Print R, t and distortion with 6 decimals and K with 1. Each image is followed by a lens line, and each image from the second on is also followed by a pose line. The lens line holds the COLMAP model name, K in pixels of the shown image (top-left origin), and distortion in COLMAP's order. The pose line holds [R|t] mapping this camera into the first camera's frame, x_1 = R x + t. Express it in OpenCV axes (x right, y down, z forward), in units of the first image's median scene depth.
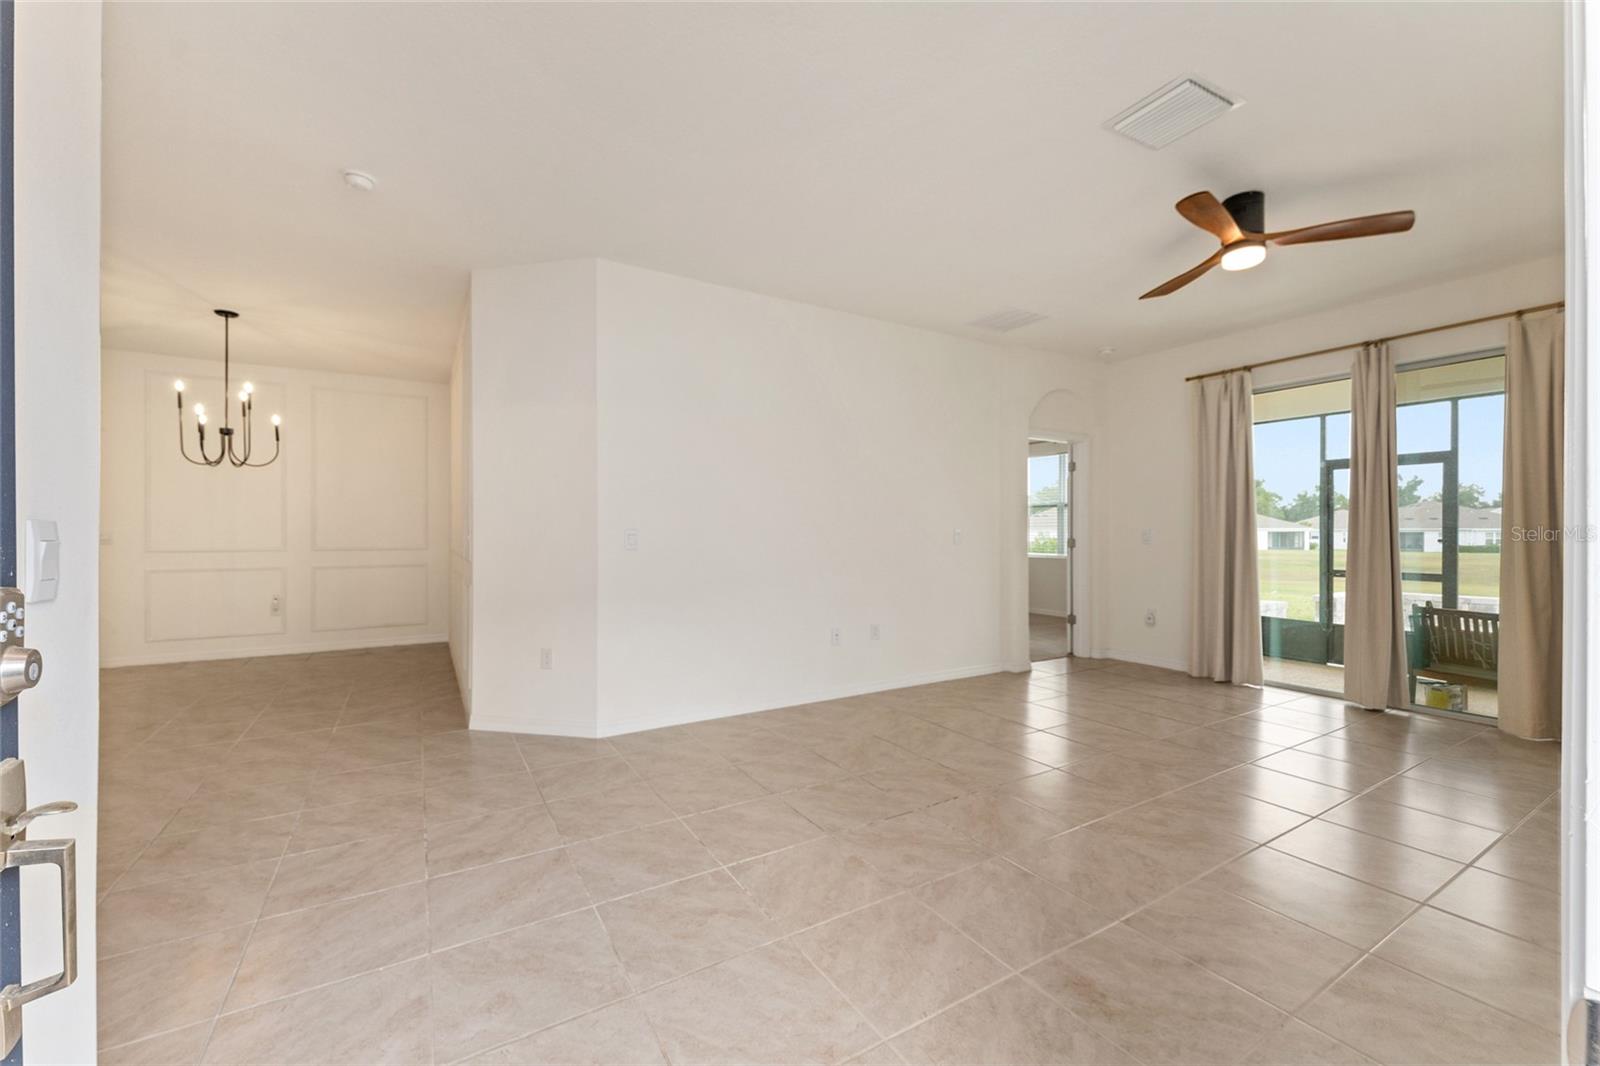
lens RADIAL K [[649.3, 0, 800.8], [0, 649.3, 535.0], [0, 0, 1]] dist [-0.003987, -0.000649]
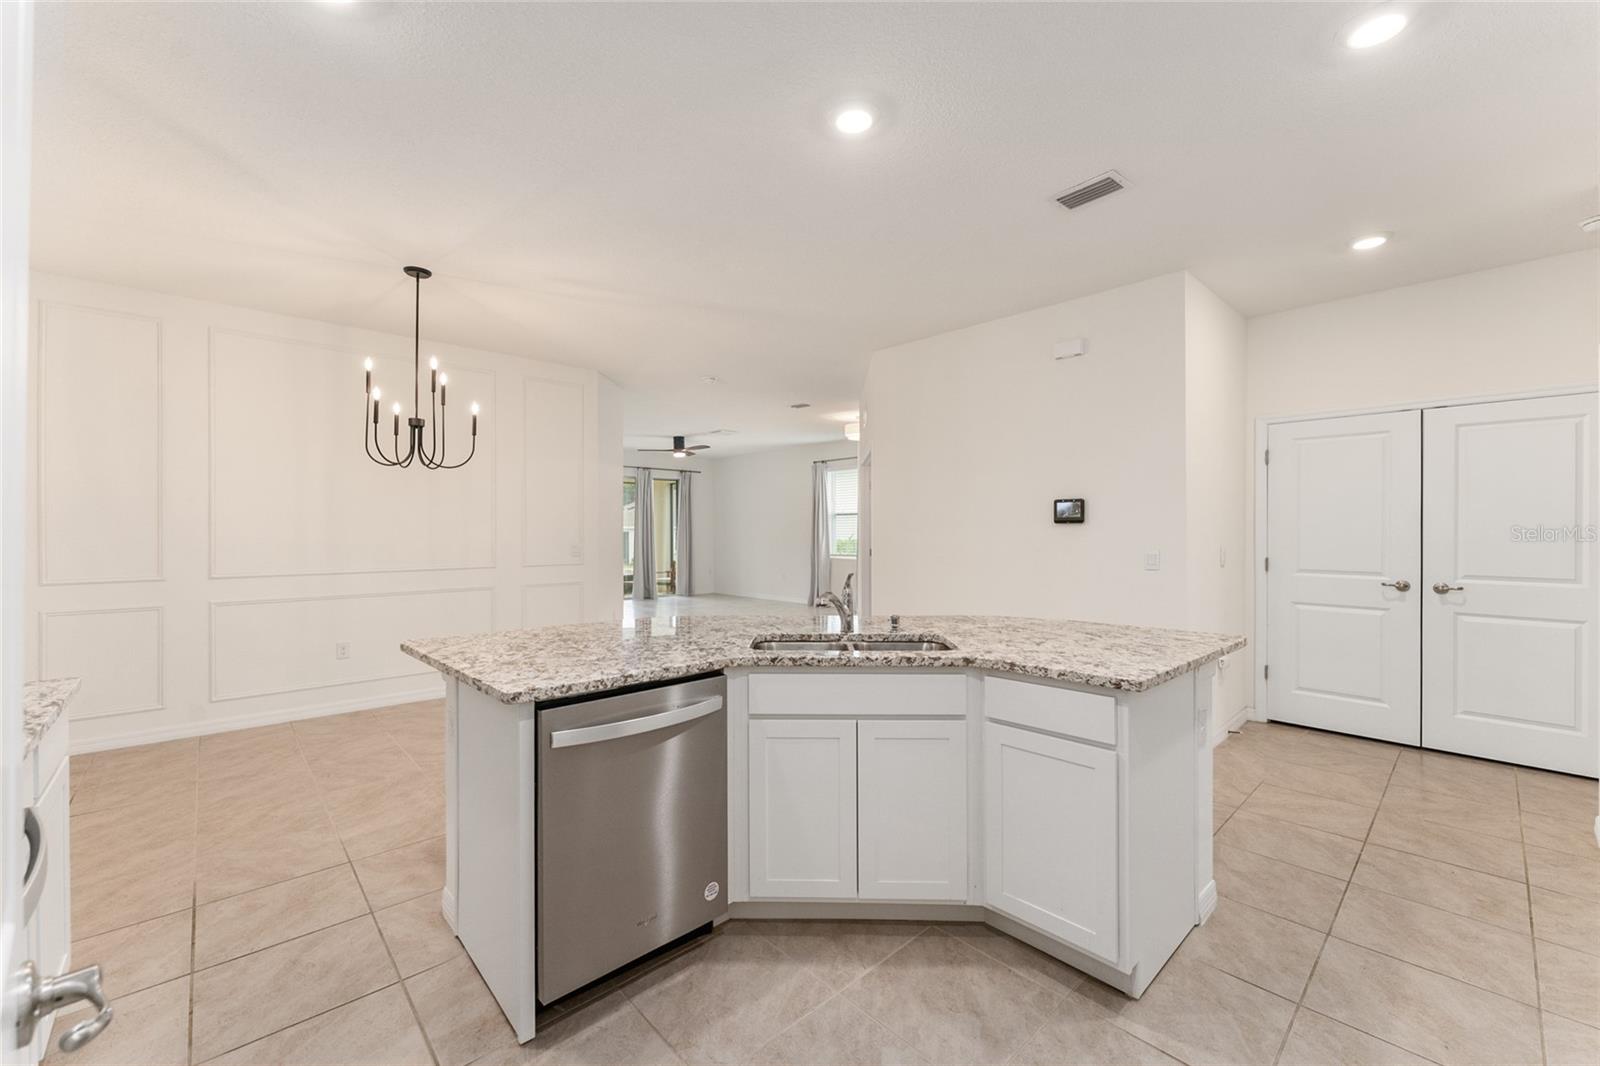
lens RADIAL K [[649.3, 0, 793.7], [0, 649.3, 529.1], [0, 0, 1]] dist [-0.003987, -0.000649]
pose [[-0.201003, -0.000278, 0.979591, -1.966570], [0.006775, 0.999976, 0.001674, -0.034335], [-0.979567, 0.006974, -0.200997, 0.812692]]
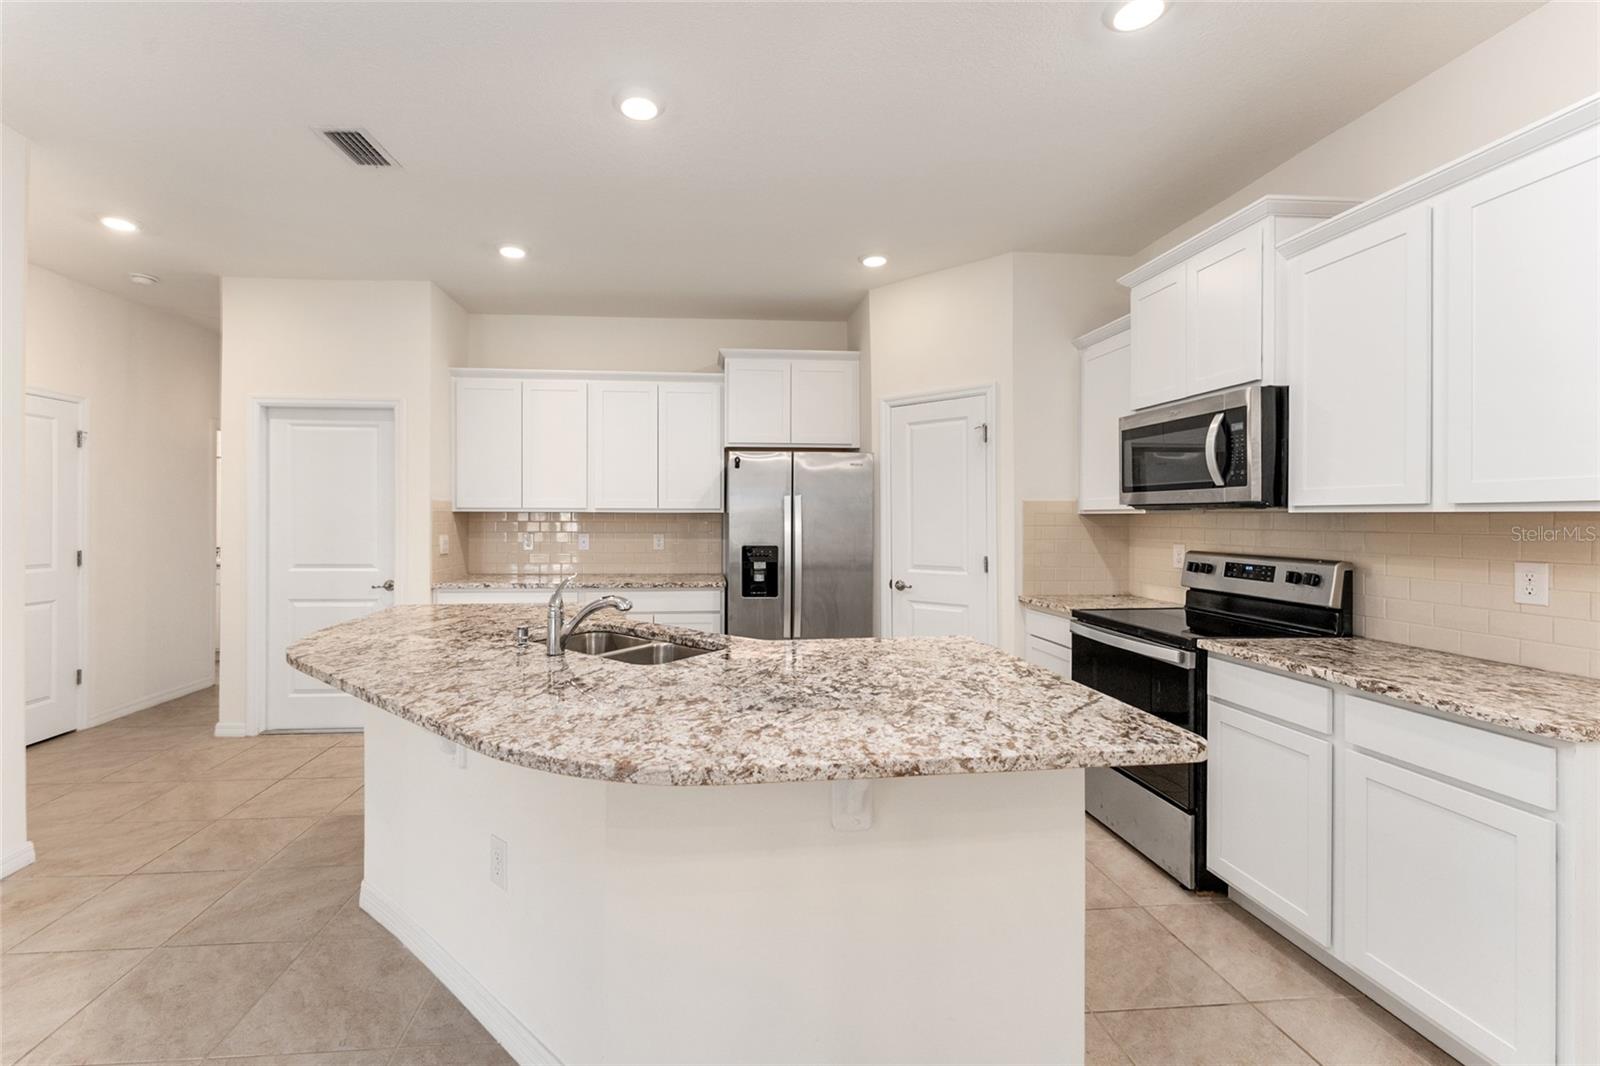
lens RADIAL K [[649.3, 0, 749.0], [0, 649.3, 524.0], [0, 0, 1]] dist [-0.003987, -0.000649]
pose [[-0.443643, 0.007824, -0.896169, -0.988422], [-0.007624, 0.999893, 0.012504, -0.039401], [0.896171, 0.012380, -0.443536, 0.976724]]
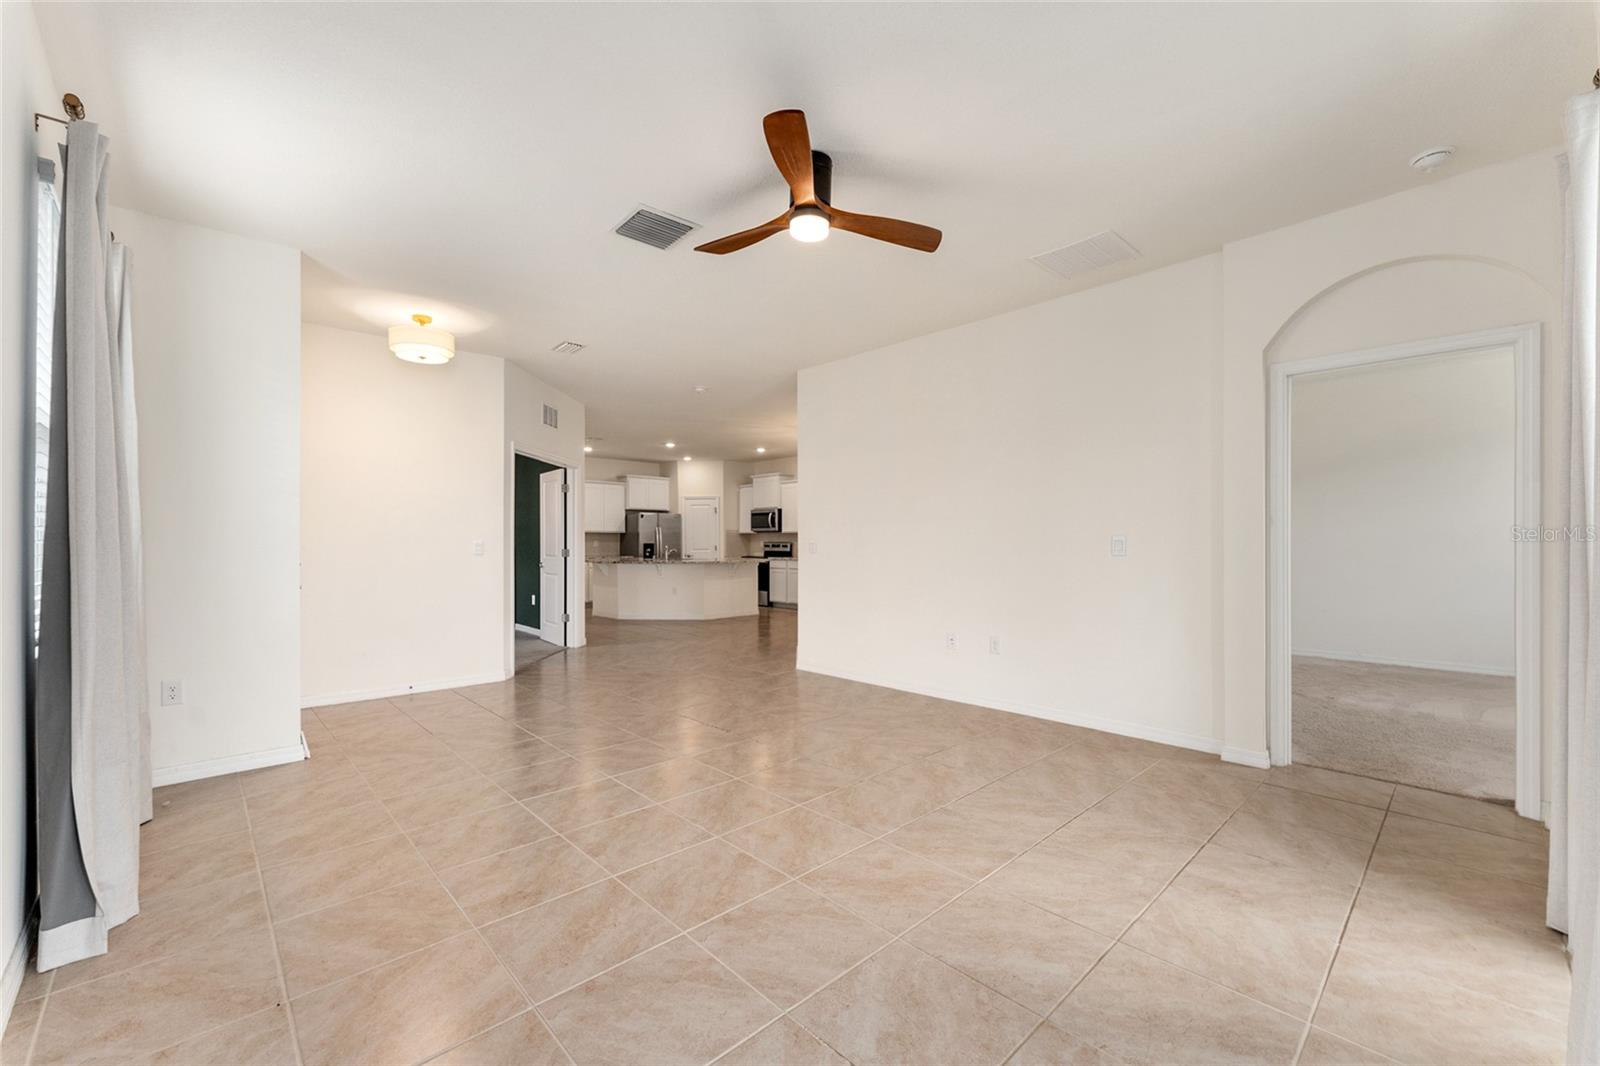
lens RADIAL K [[649.3, 0, 790.7], [0, 649.3, 537.4], [0, 0, 1]] dist [-0.003987, -0.000649]
pose [[0.208379, -0.007223, -0.978021, 1.137493], [-0.005279, 0.999950, -0.008510, -0.001030], [0.978034, 0.006936, 0.208331, 0.582817]]
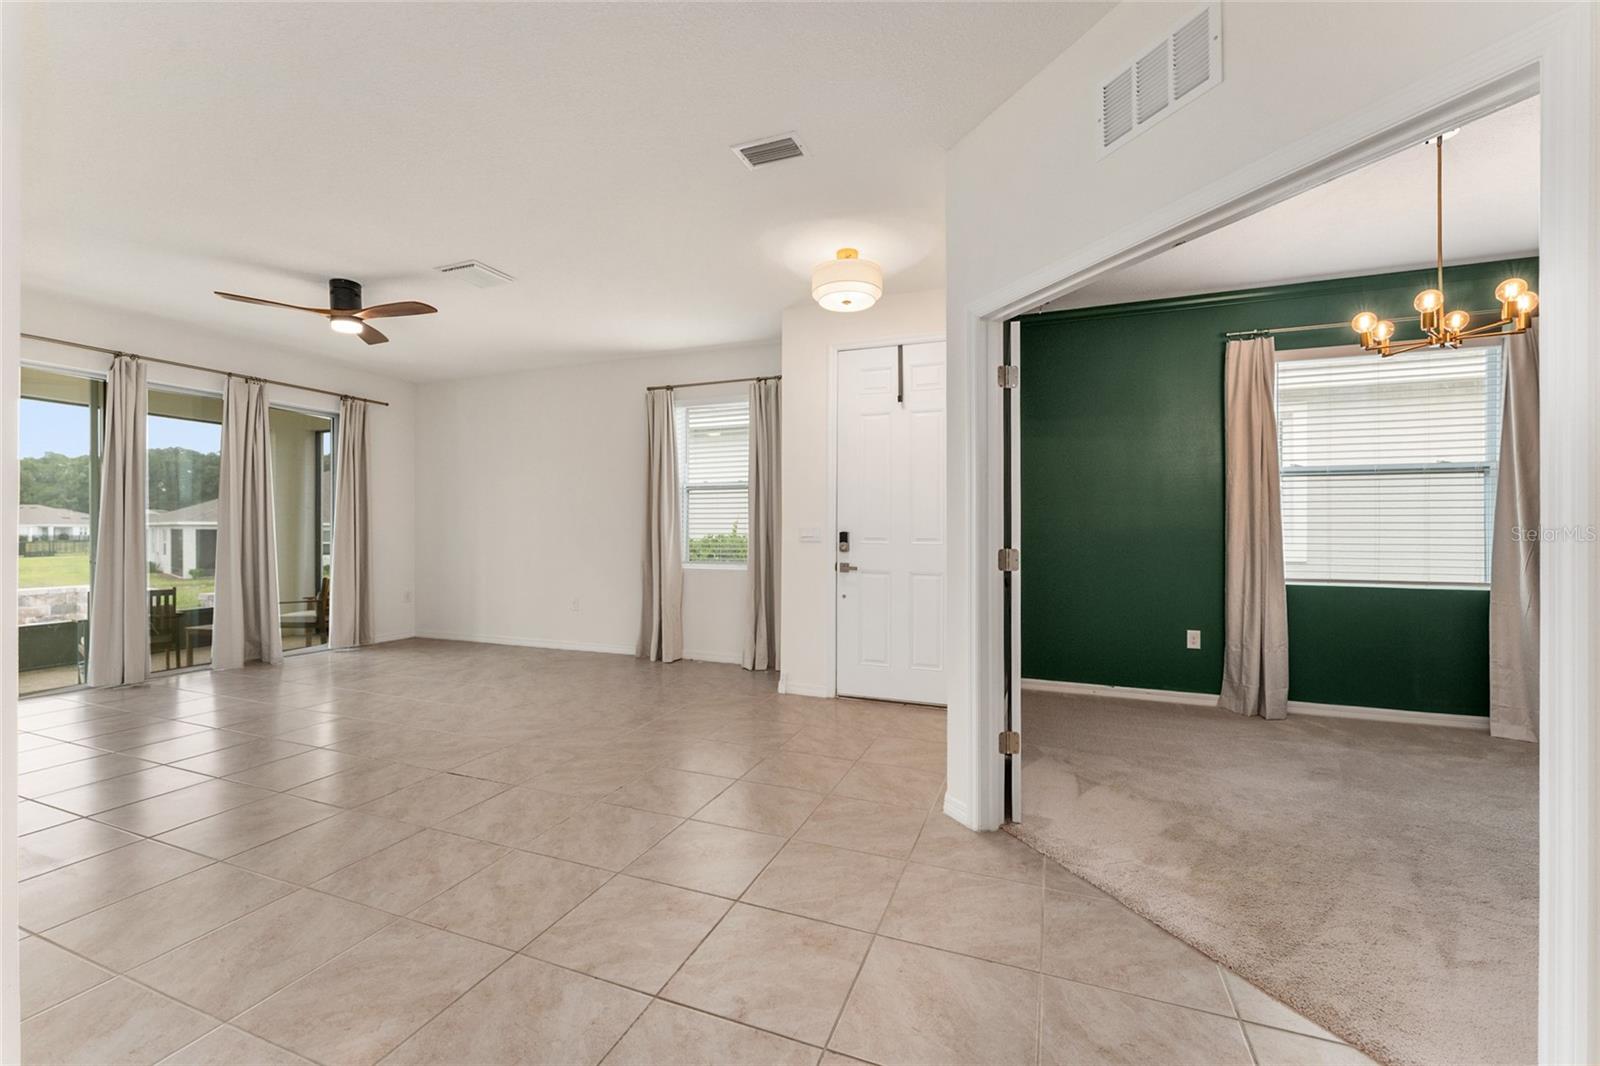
lens RADIAL K [[649.3, 0, 798.2], [0, 649.3, 526.7], [0, 0, 1]] dist [-0.003987, -0.000649]
pose [[-0.610466, 0.001150, 0.792042, -0.727903], [0.001638, 0.999999, -0.000189, -0.002299], [-0.792041, 0.001182, -0.610467, 0.798729]]
